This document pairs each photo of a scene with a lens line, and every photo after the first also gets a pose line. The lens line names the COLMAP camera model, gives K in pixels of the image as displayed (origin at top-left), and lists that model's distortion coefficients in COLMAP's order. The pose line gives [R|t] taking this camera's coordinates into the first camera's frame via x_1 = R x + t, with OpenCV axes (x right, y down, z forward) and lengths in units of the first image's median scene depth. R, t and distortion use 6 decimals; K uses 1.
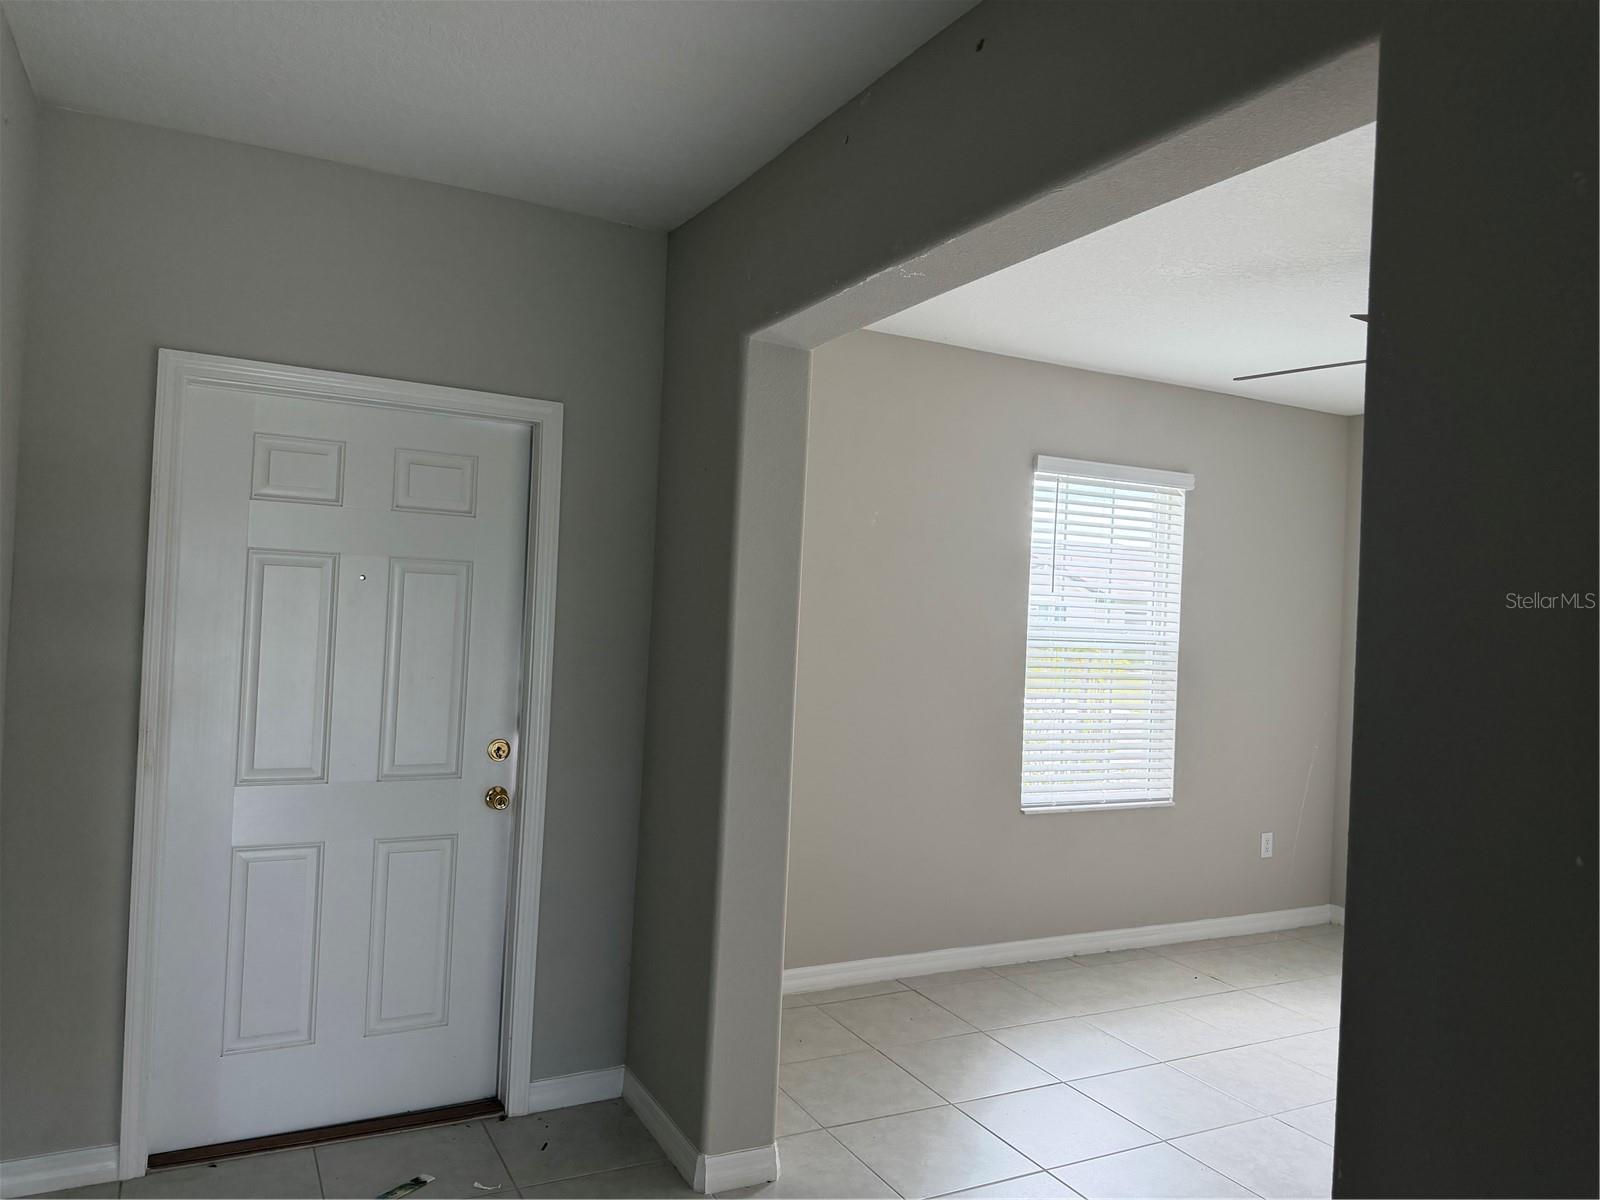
lens RADIAL K [[1122.5, 0, 800.0], [0, 1122.5, 600.0], [0, 0, 1]] dist [0.106435, -0.138290]
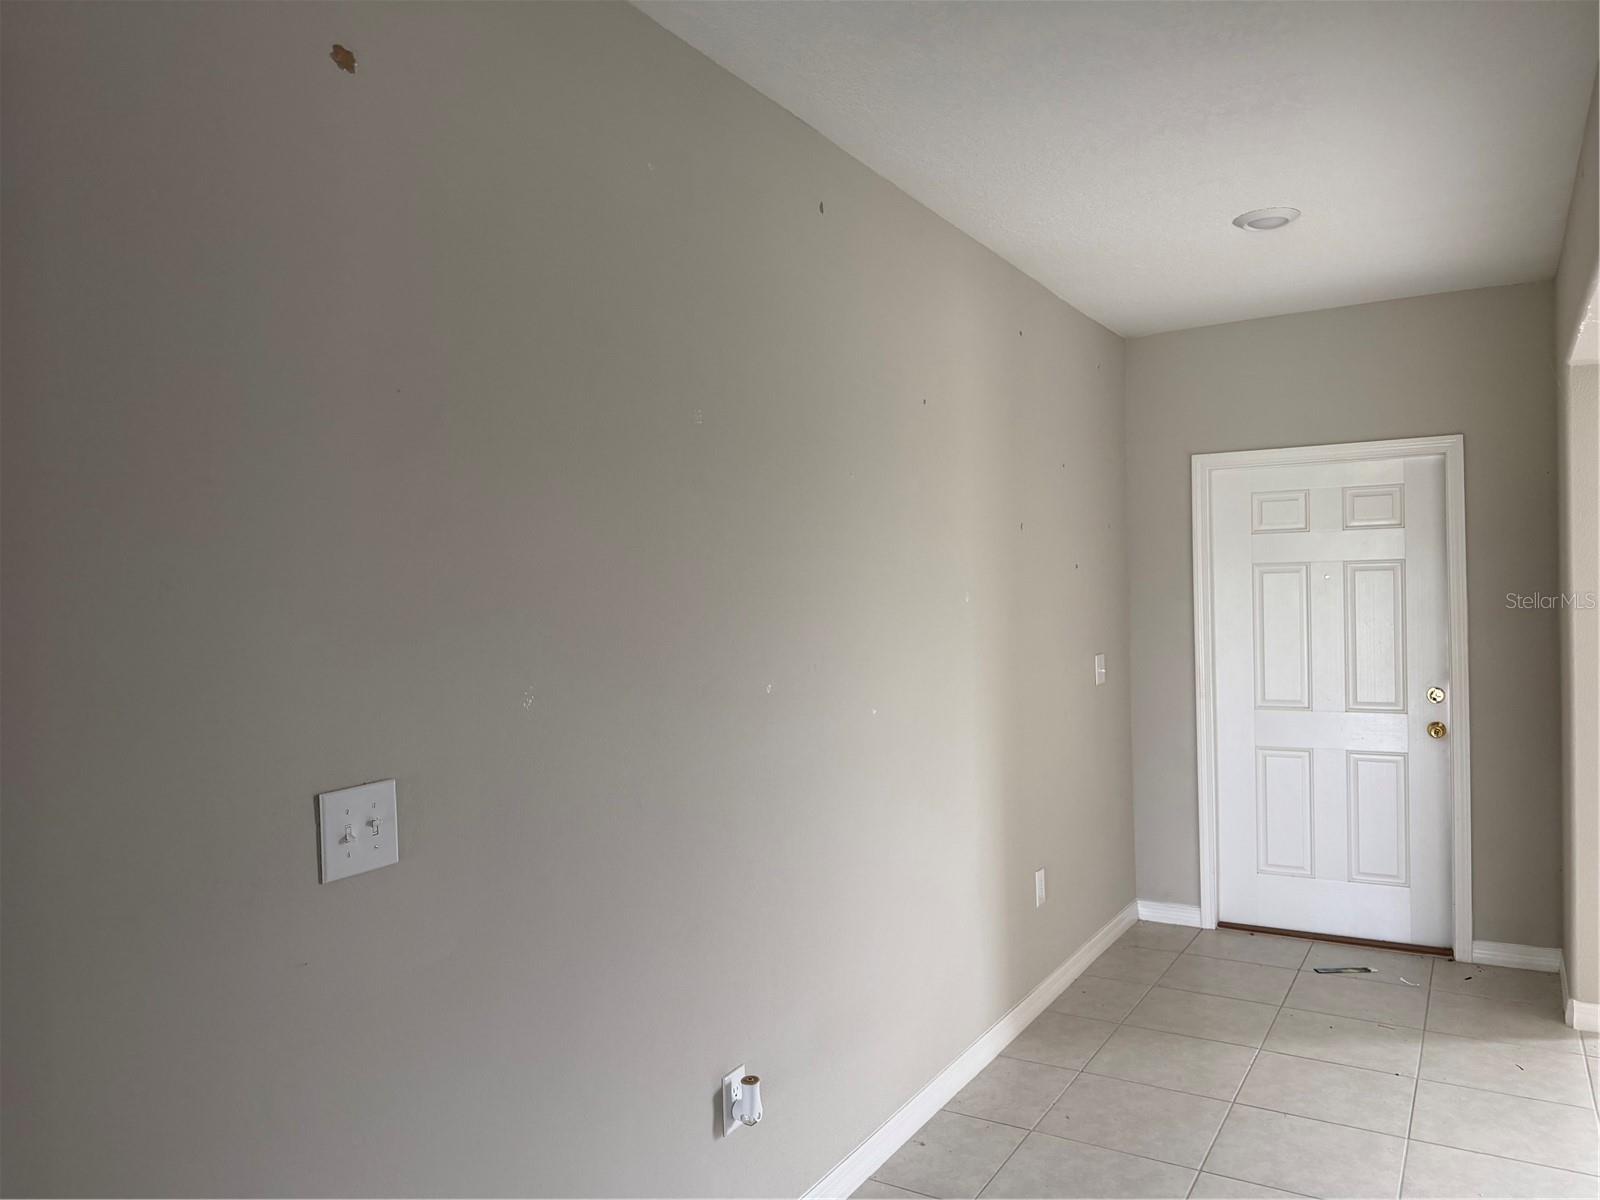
lens RADIAL K [[1122.5, 0, 800.0], [0, 1122.5, 600.0], [0, 0, 1]] dist [0.106435, -0.138290]
pose [[0.495546, -0.067637, -0.865944, 0.572112], [0.038078, 0.997697, -0.056137, 0.068544], [0.867747, -0.005155, 0.496980, -0.359546]]
